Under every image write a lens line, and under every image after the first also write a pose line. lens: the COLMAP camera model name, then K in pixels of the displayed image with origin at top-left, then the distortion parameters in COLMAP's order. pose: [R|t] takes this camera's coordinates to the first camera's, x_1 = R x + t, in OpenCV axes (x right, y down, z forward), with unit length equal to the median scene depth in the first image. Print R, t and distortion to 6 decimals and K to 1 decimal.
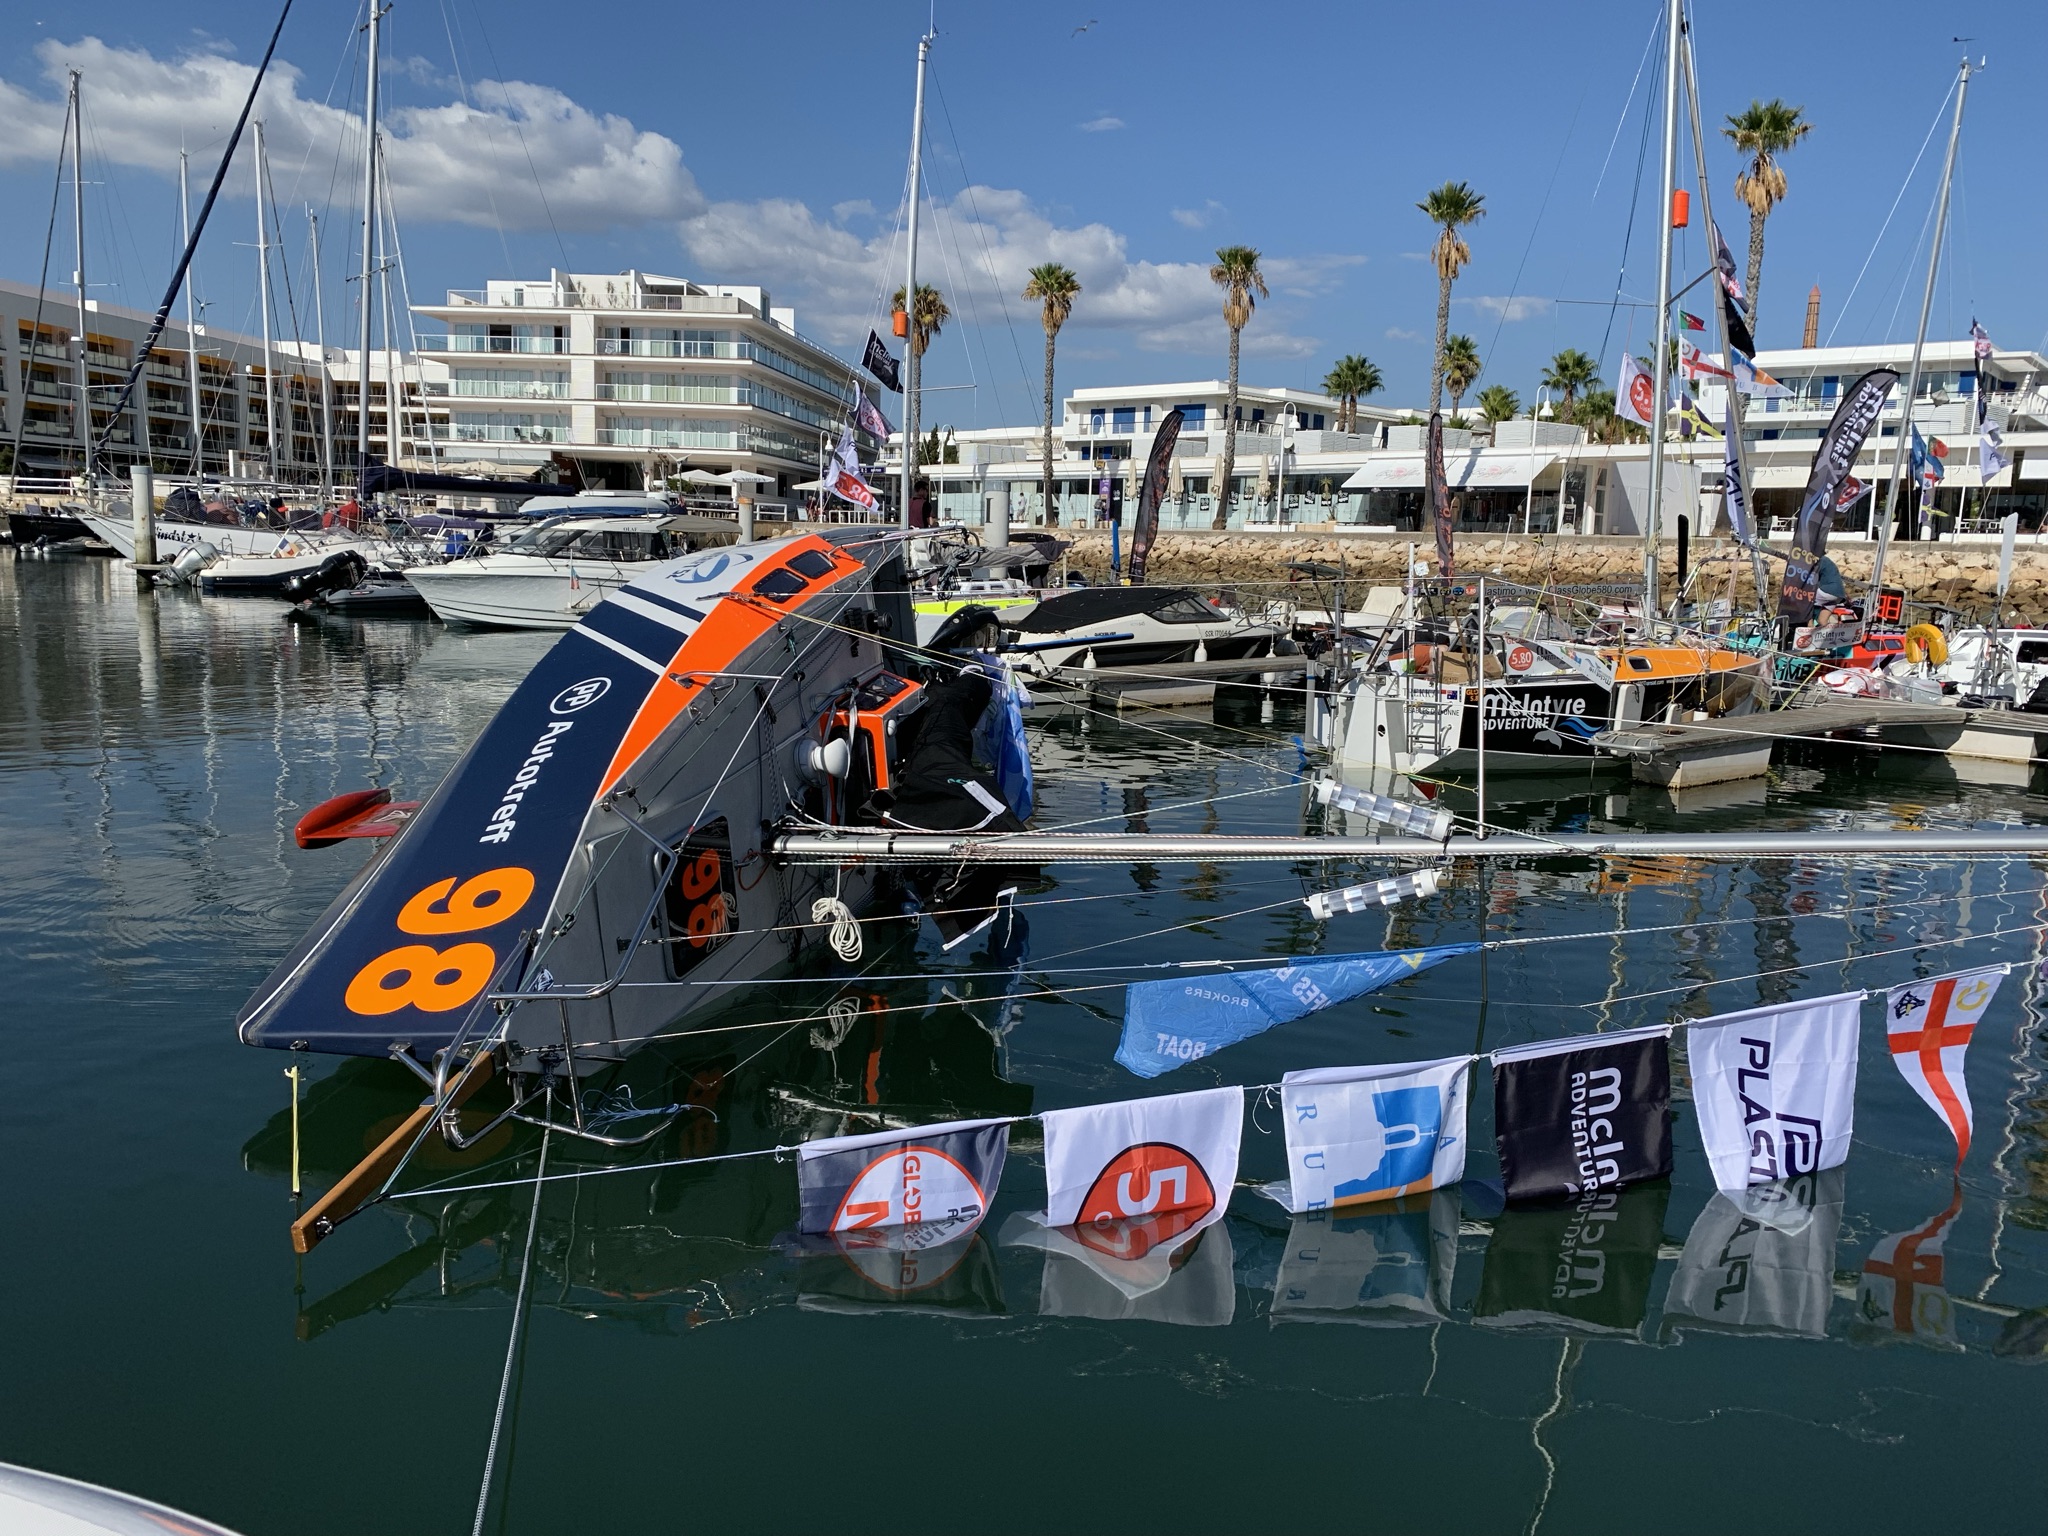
lens RADIAL K [[1571.1, 0, 1027.3], [0, 1571.1, 760.6], [0, 0, 1]] dist [0.018665, -0.020503]
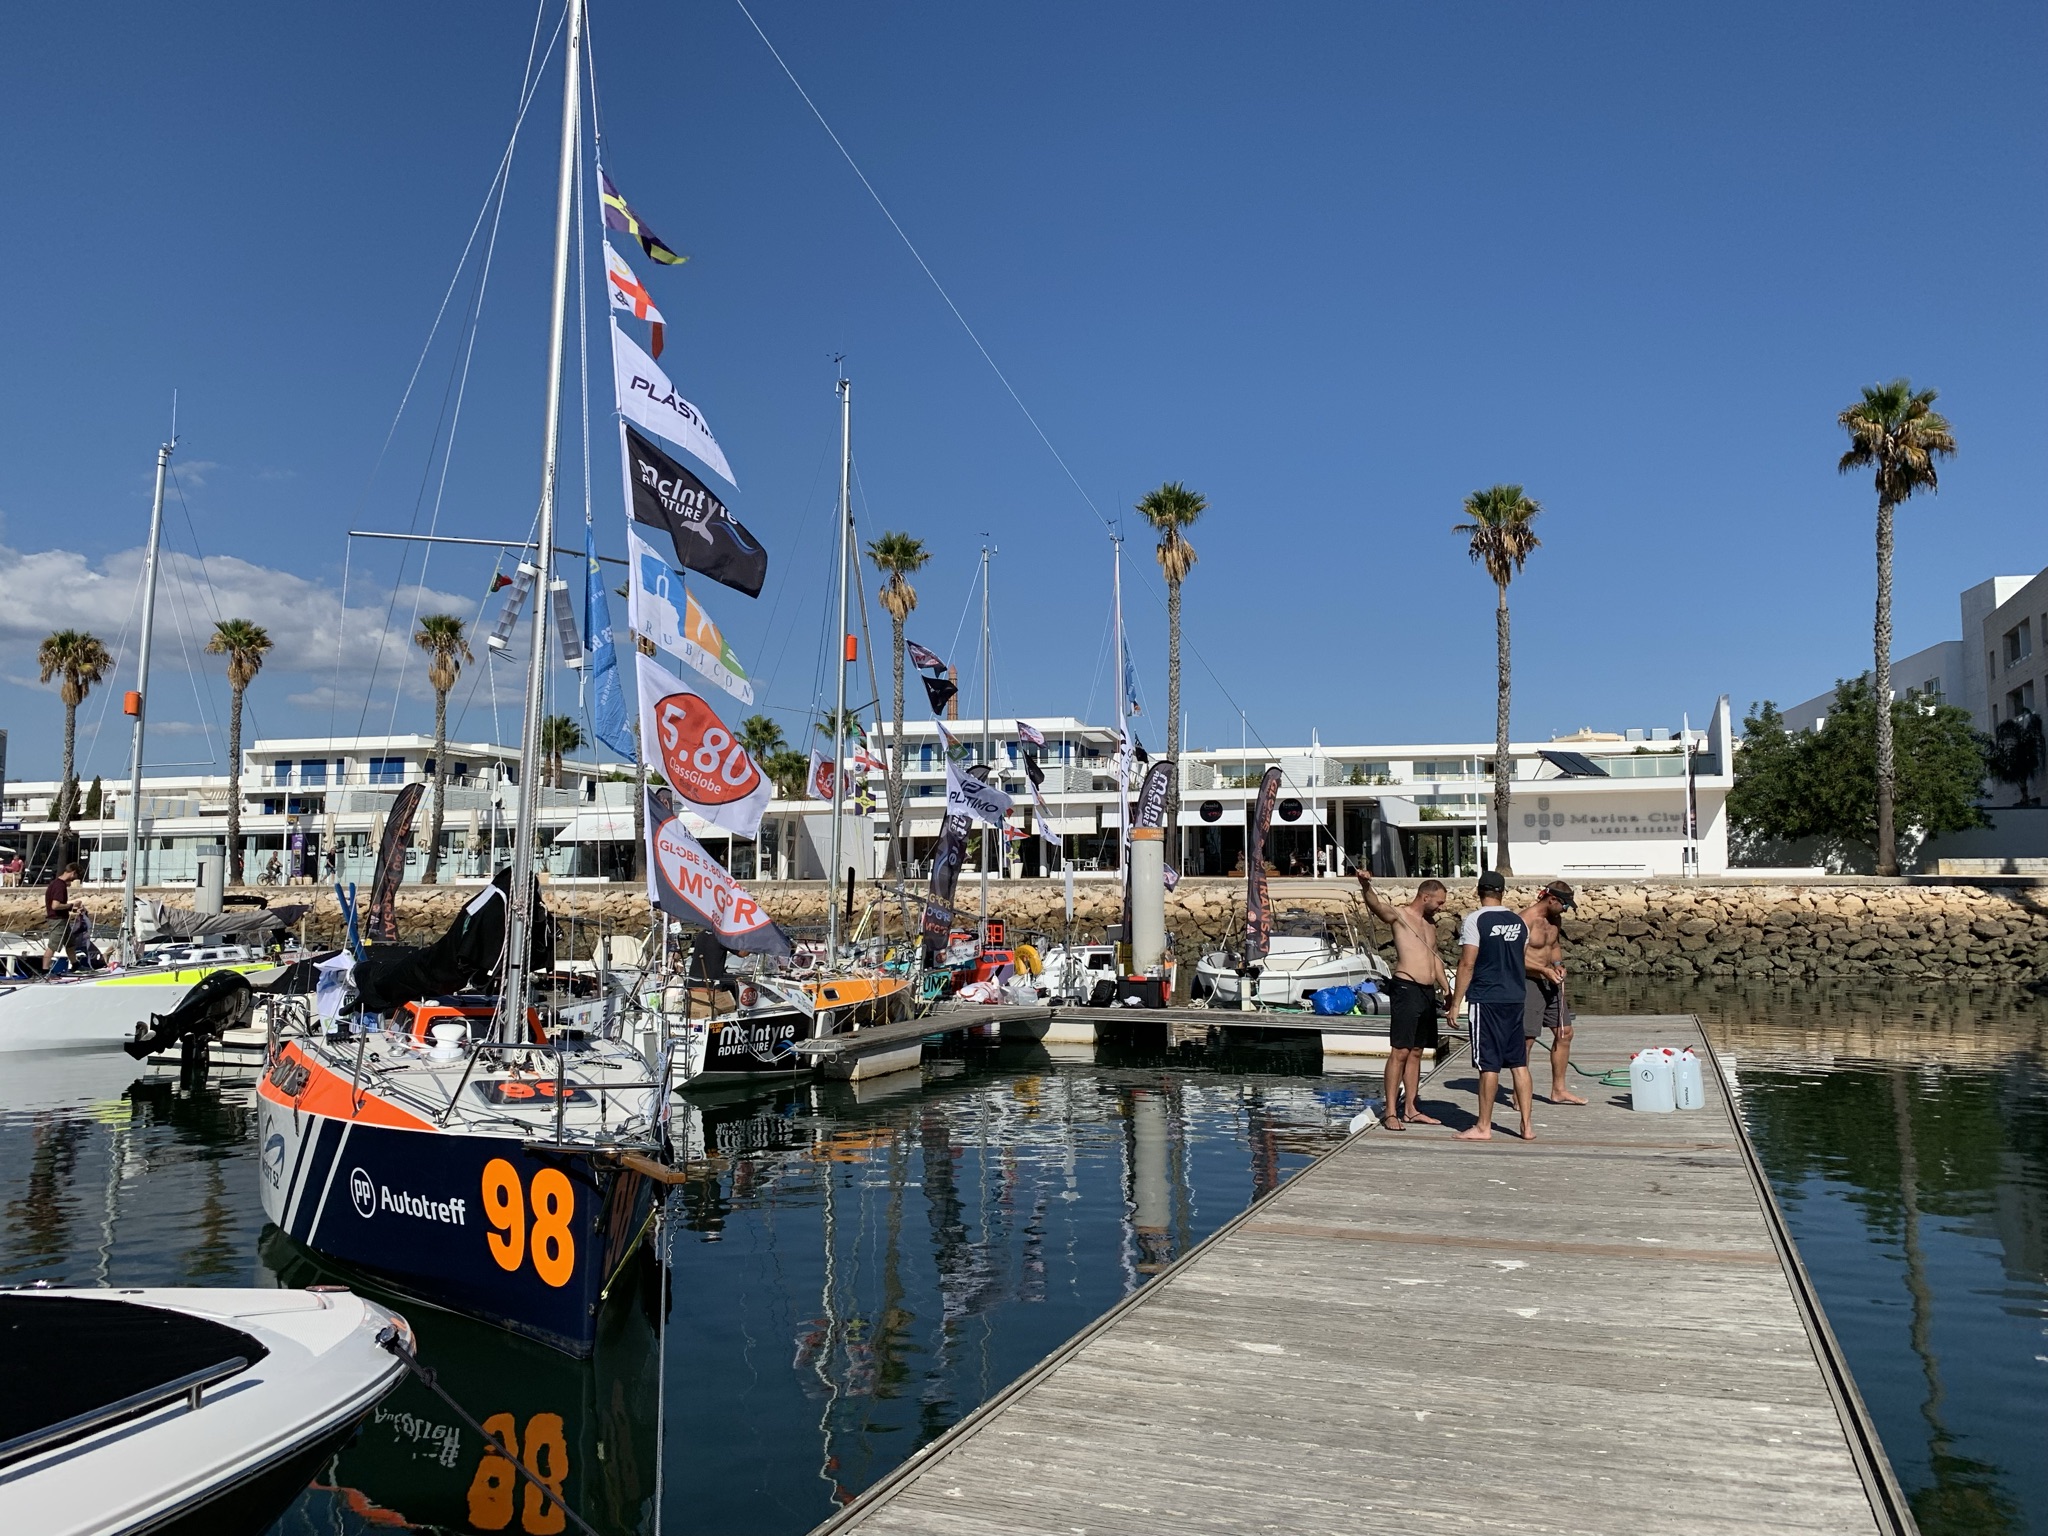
lens RADIAL K [[1571.1, 0, 1021.8], [0, 1571.1, 742.8], [0, 0, 1]] dist [0.018665, -0.020503]
pose [[0.882202, 0.013646, 0.470673, -0.025127], [0.093844, 0.974431, -0.204148, 0.006751], [-0.461424, 0.224270, 0.858365, -0.071969]]
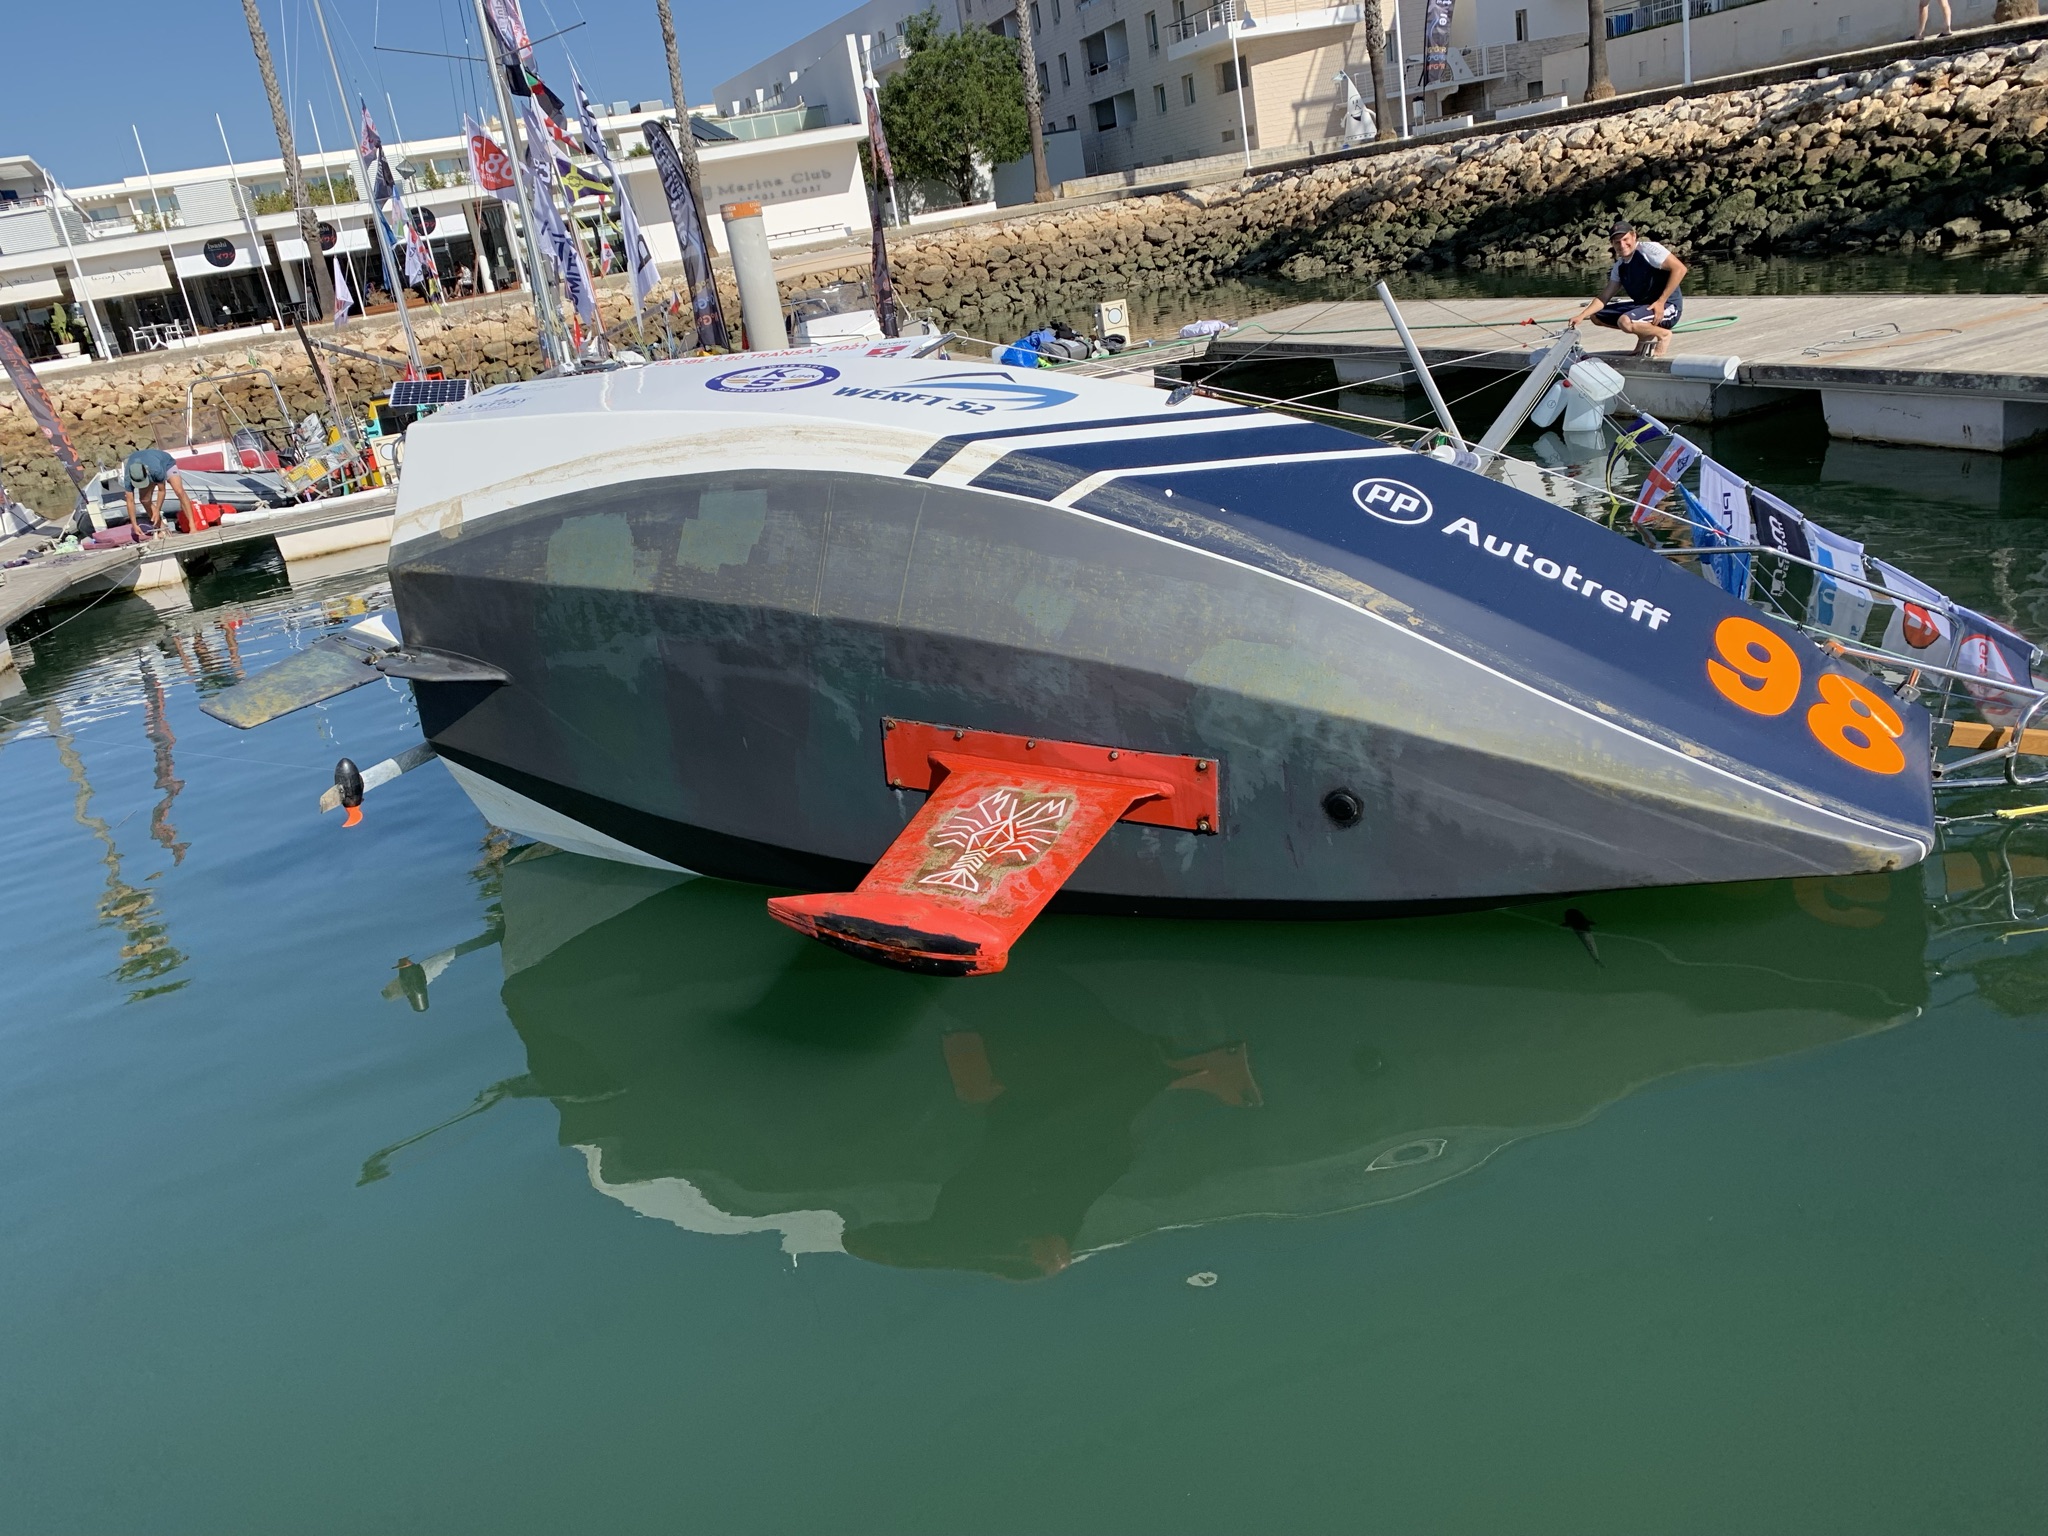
lens RADIAL K [[1571.1, 0, 1041.5], [0, 1571.1, 783.2], [0, 0, 1]] dist [0.018665, -0.020503]
pose [[0.382921, -0.400422, 0.832487, -0.135252], [0.297139, 0.906670, 0.299428, -0.025787], [-0.874689, 0.132707, 0.466164, 0.096427]]
